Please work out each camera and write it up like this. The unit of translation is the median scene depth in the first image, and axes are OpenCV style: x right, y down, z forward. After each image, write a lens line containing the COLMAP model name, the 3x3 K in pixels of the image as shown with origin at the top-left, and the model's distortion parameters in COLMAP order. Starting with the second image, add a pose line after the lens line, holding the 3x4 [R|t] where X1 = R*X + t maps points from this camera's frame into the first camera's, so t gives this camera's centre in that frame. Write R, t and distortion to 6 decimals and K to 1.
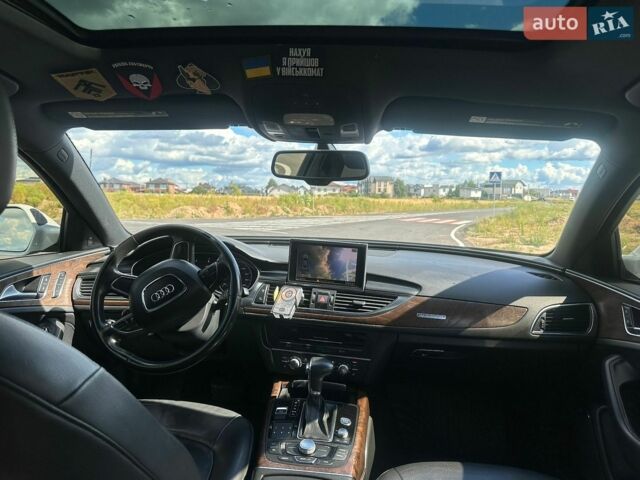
lens RADIAL K [[451.9, 0, 320.0], [0, 451.9, 240.0], [0, 0, 1]] dist [0.004811, -0.002942]
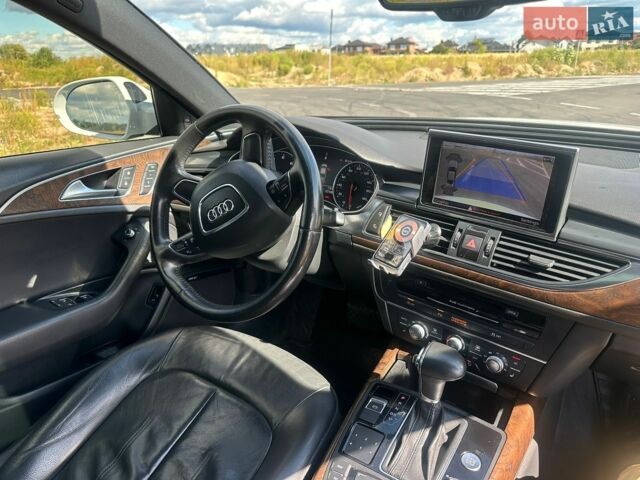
lens RADIAL K [[451.9, 0, 320.0], [0, 451.9, 240.0], [0, 0, 1]] dist [0.004811, -0.002942]
pose [[0.875757, 0.145799, -0.460209, 0.095909], [-0.008037, 0.957574, 0.288076, -0.034513], [0.482685, -0.248586, 0.839774, 0.413786]]
